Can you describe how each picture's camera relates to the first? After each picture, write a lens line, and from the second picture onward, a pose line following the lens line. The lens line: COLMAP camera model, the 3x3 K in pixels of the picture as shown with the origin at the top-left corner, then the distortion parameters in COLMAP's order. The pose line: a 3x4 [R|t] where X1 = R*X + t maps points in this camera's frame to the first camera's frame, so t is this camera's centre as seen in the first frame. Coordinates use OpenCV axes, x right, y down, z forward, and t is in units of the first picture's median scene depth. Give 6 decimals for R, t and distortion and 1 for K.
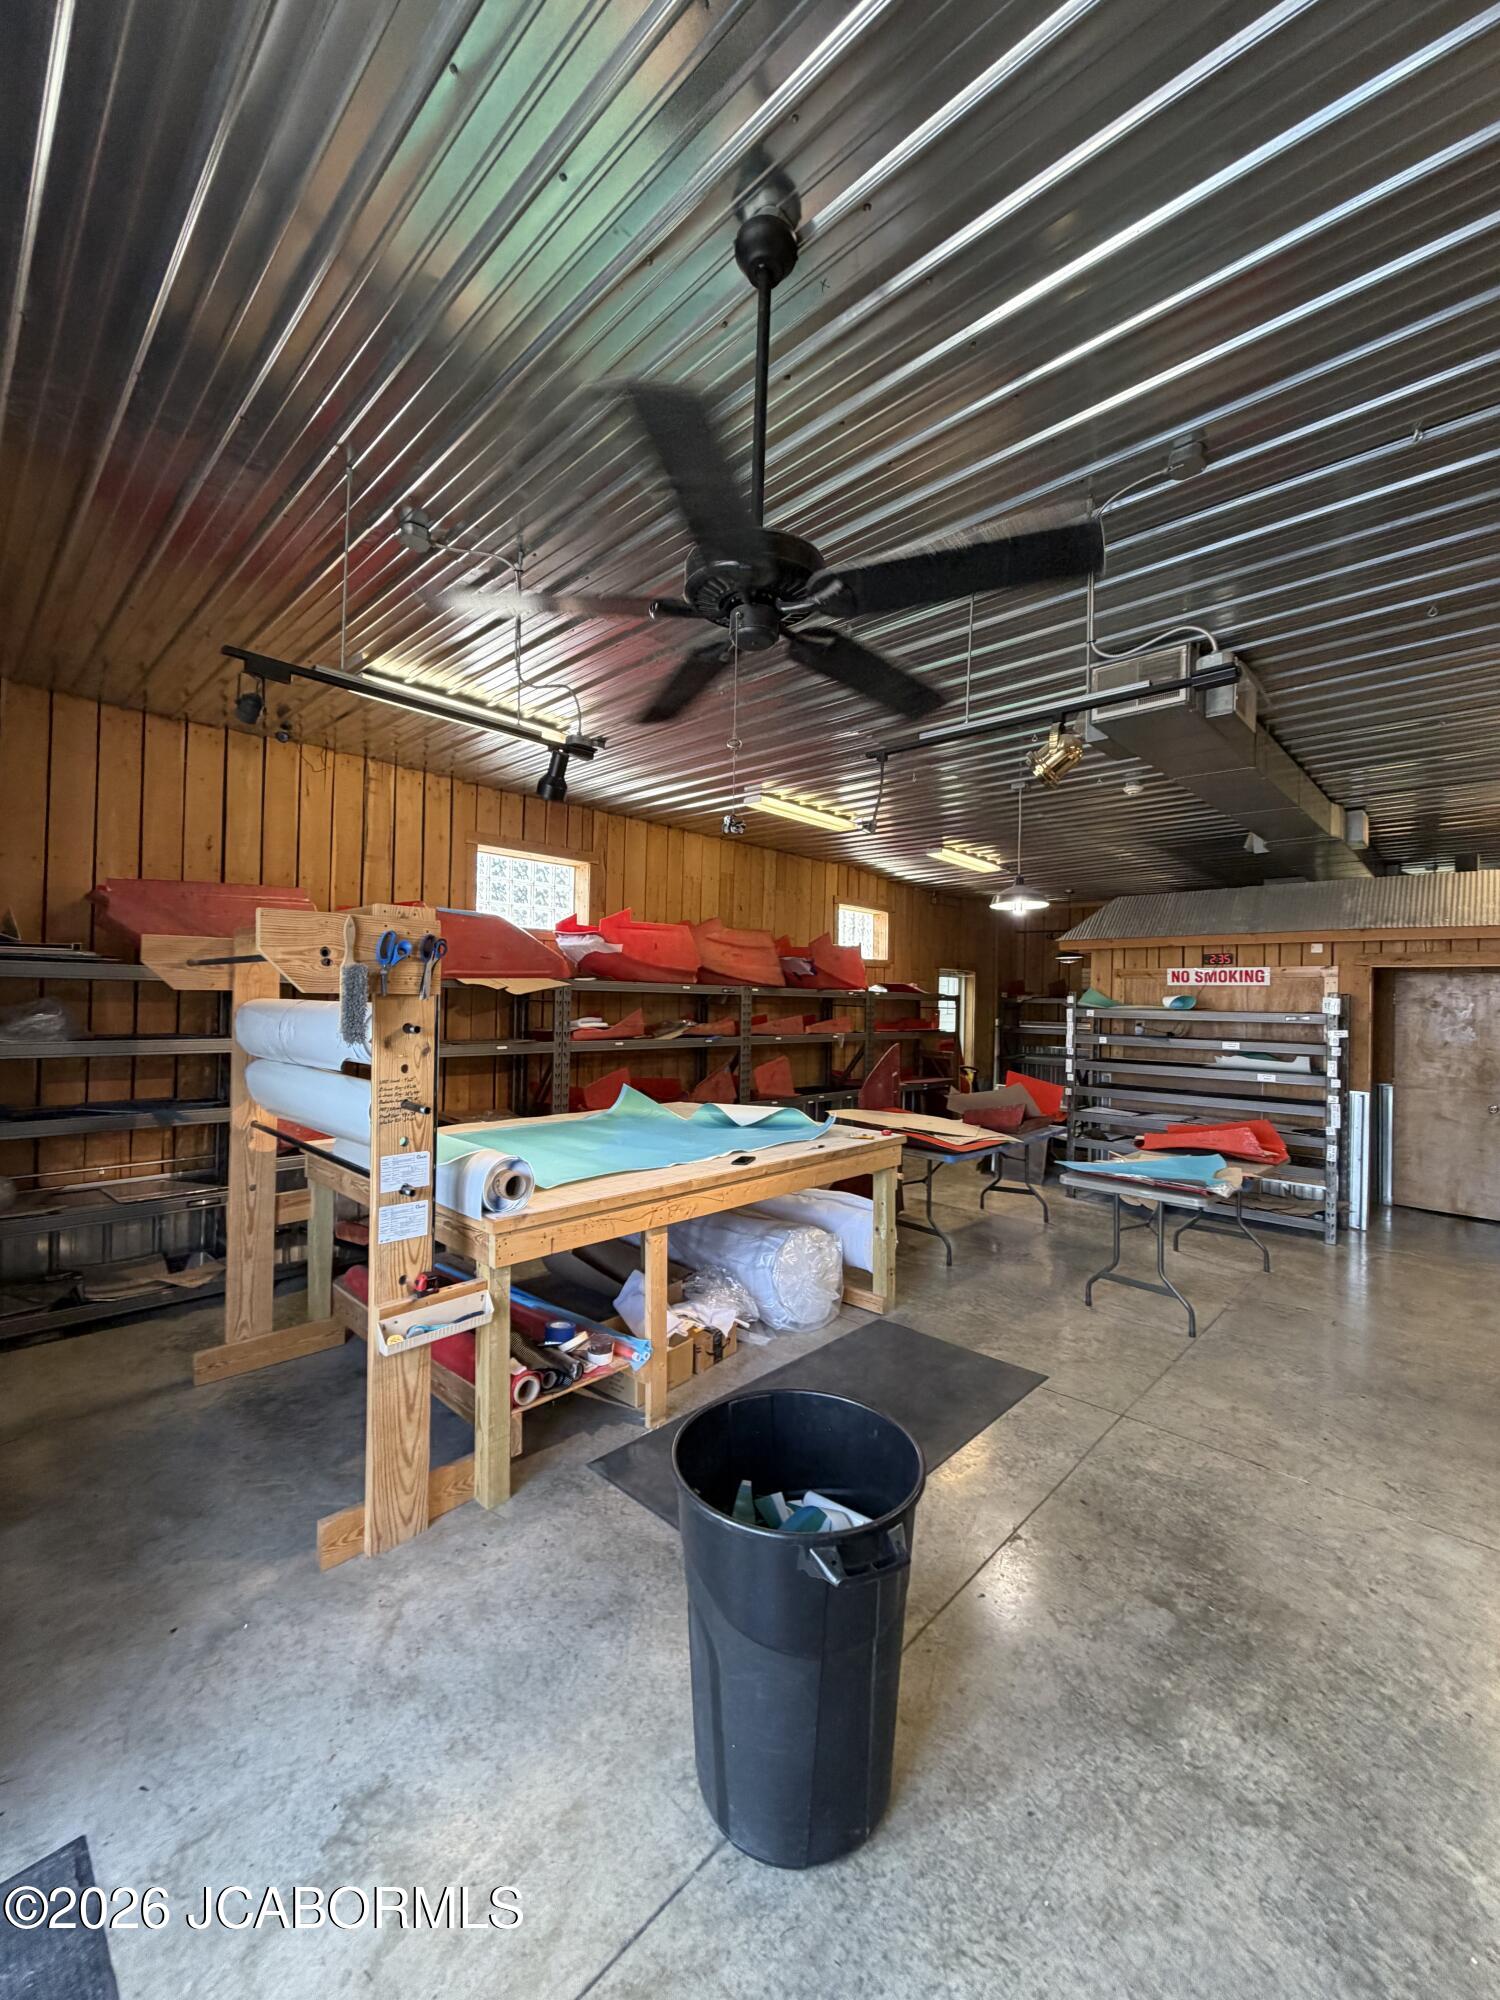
lens RADIAL K [[796.1, 0, 742.9], [0, 796.1, 994.4], [0, 0, 1]] dist [-0.003281, -0.000045]
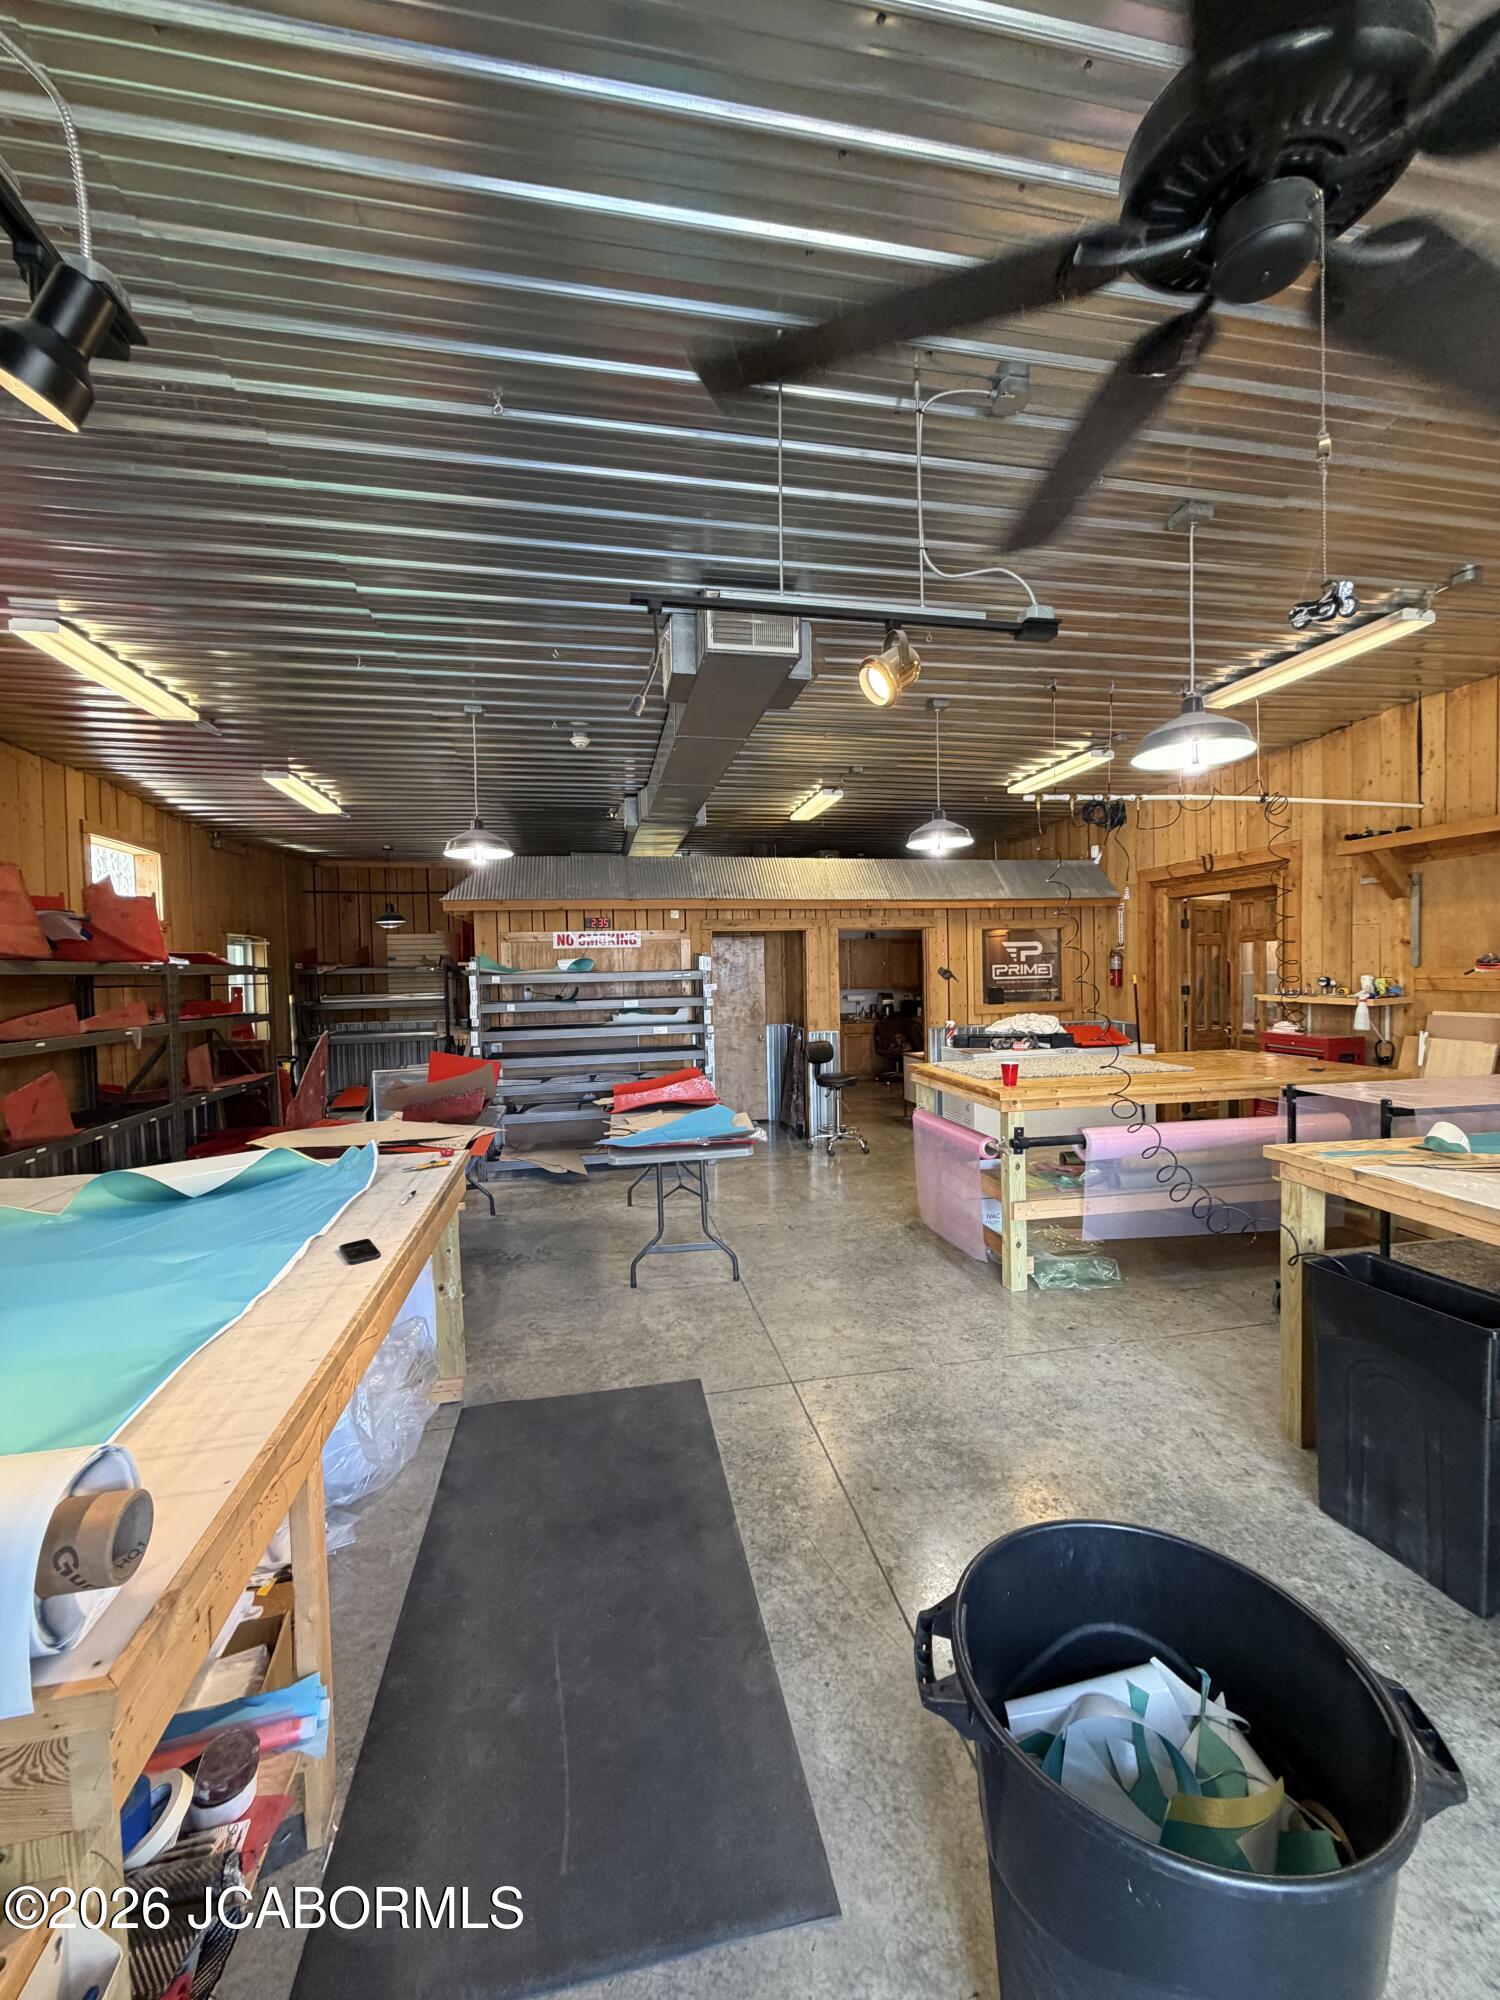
lens RADIAL K [[796.1, 0, 745.2], [0, 796.1, 1000.1], [0, 0, 1]] dist [-0.003281, -0.000045]
pose [[0.575083, -0.063733, 0.815609, -0.165630], [0.027498, 0.997903, 0.058589, 0.001182], [-0.817633, -0.011266, 0.575630, 0.251316]]
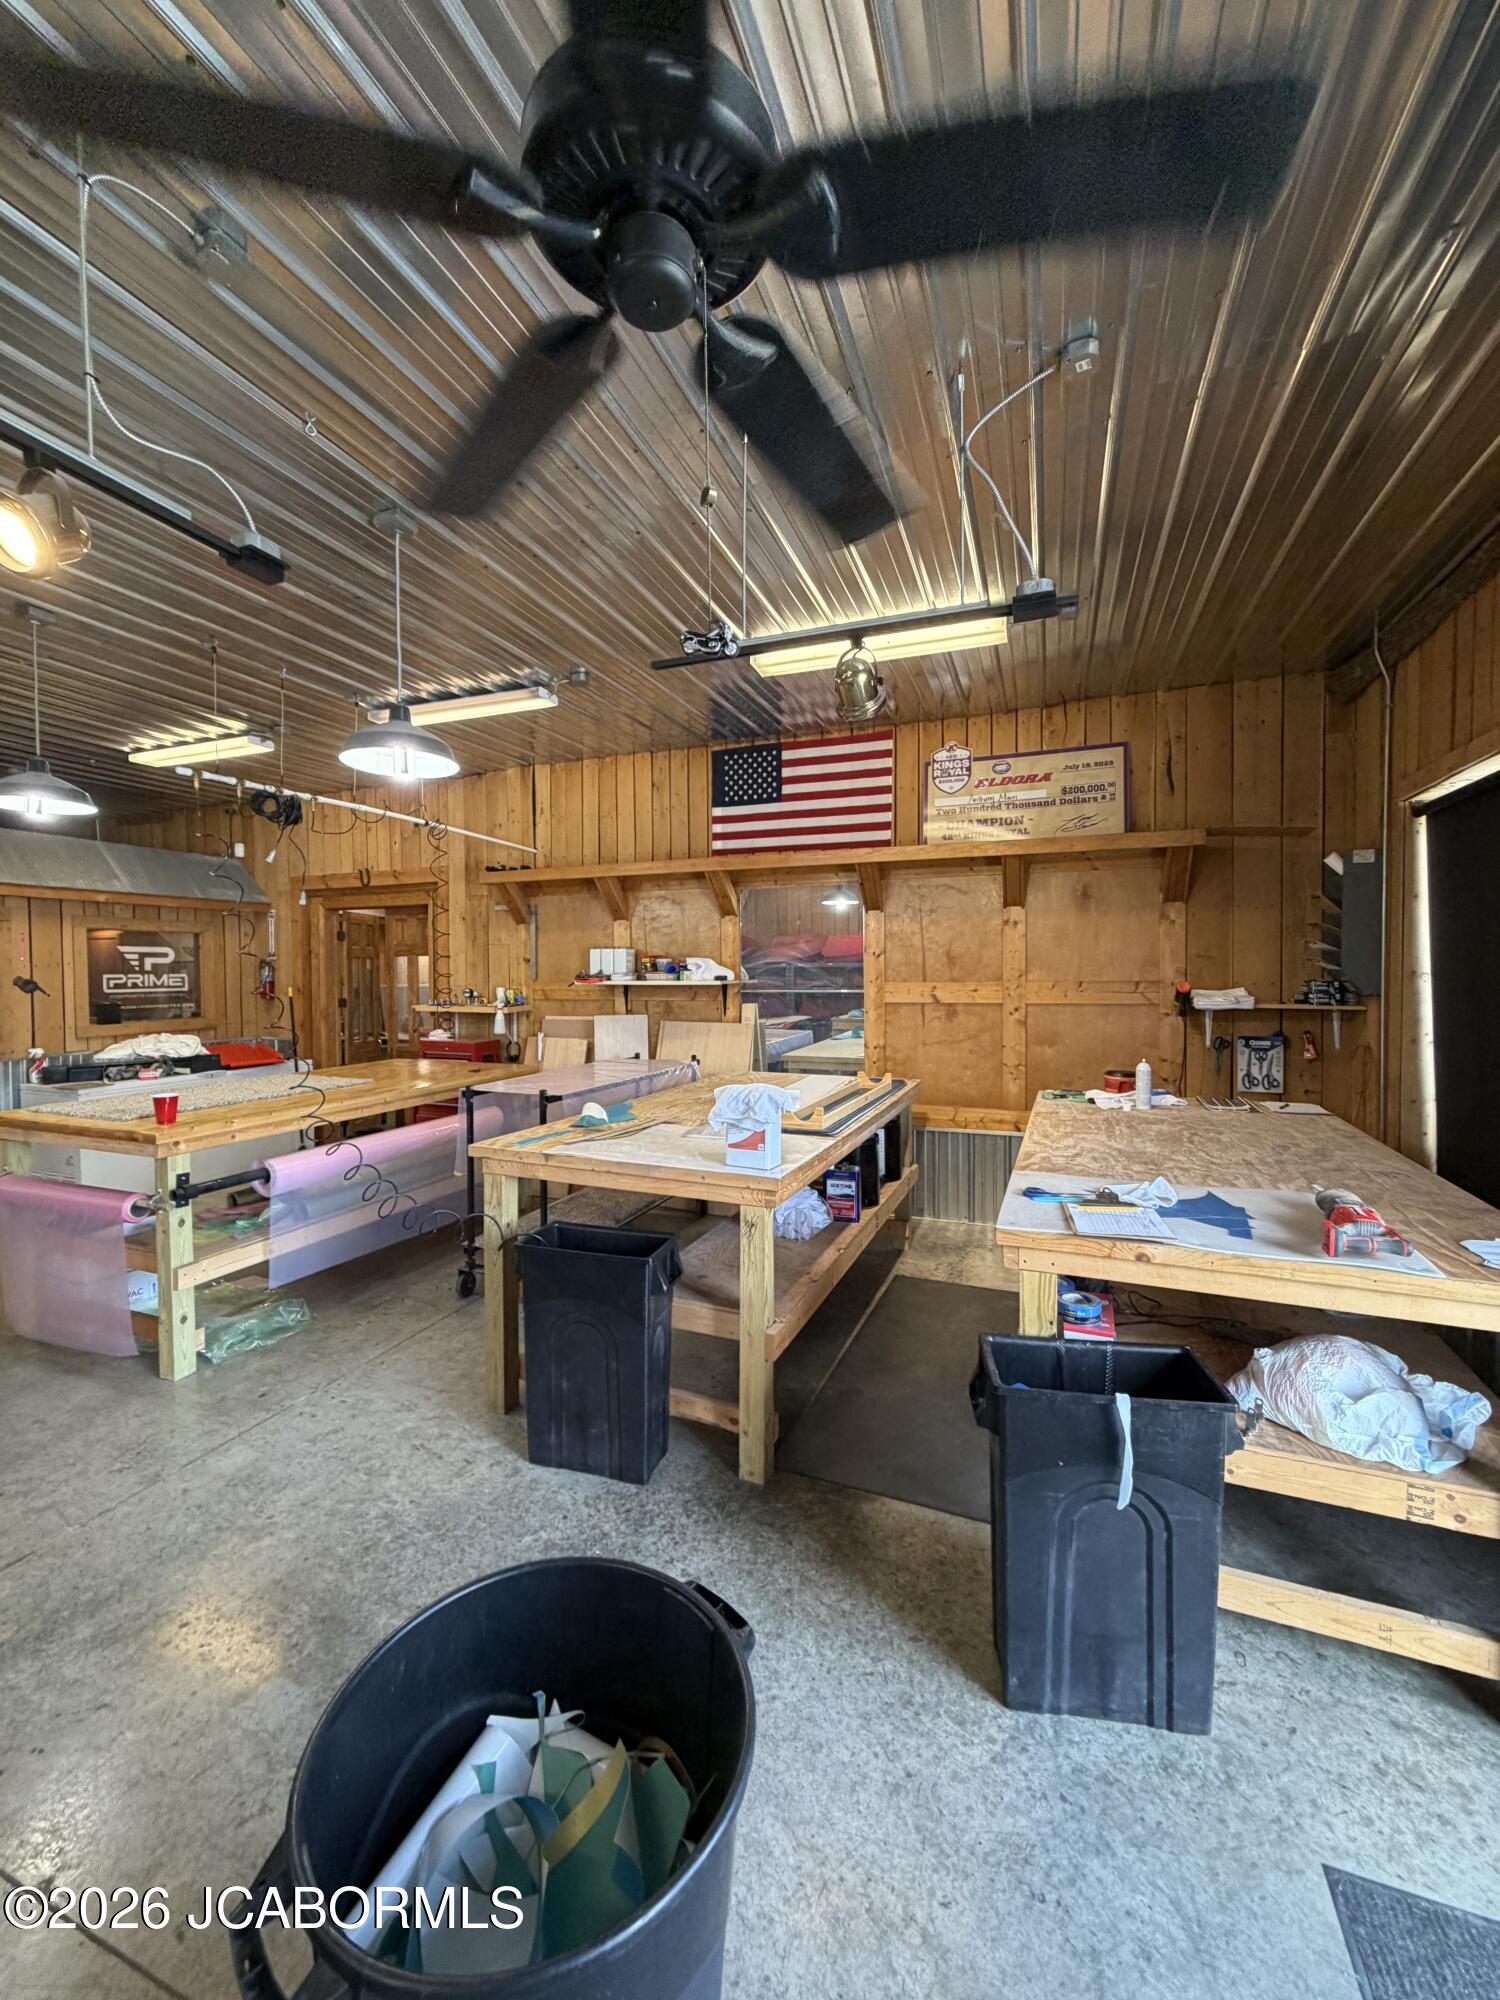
lens RADIAL K [[796.1, 0, 751.7], [0, 796.1, 995.2], [0, 0, 1]] dist [-0.003281, -0.000045]
pose [[-0.389979, -0.045016, 0.919723, -0.139209], [-0.008787, 0.998941, 0.045167, 0.004264], [-0.920782, 0.009532, -0.389962, 0.296525]]
